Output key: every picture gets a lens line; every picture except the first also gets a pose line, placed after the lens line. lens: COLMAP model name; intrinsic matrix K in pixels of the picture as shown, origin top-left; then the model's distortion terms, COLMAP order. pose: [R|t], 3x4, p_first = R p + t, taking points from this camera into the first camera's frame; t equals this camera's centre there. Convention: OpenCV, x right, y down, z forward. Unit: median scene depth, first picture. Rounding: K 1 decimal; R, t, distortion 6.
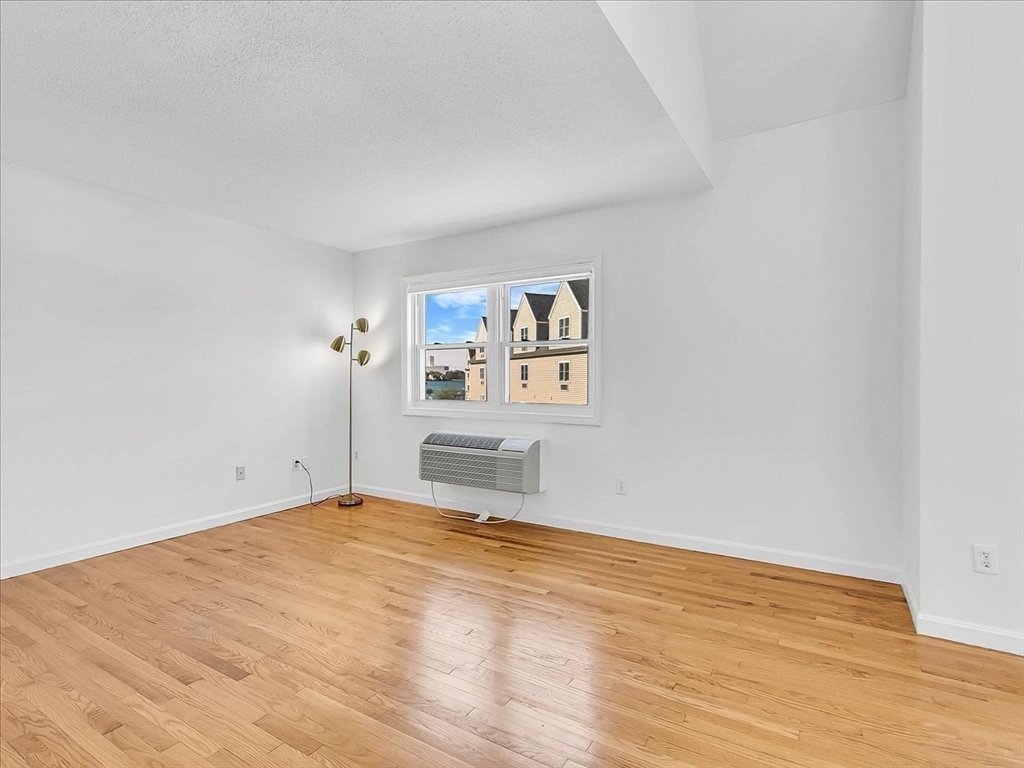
lens RADIAL K [[517.4, 0, 520.7], [0, 517.4, 375.4], [0, 0, 1]] dist [-0.000490, -0.001014]
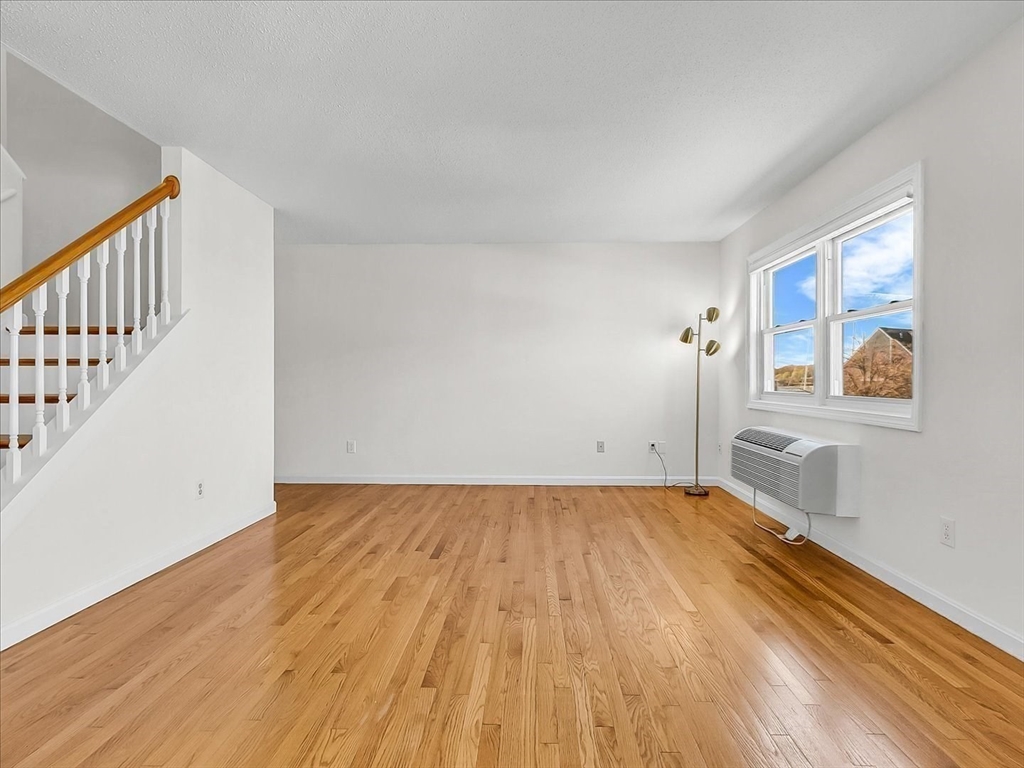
lens RADIAL K [[513.1, 0, 512.0], [0, 513.1, 384.0], [0, 0, 1]] dist [-0.002858, -0.001016]
pose [[0.480951, 0.006527, -0.876723, 0.454040], [-0.001355, 0.999977, 0.006702, 0.035427], [0.876746, -0.002036, 0.480949, 0.253062]]
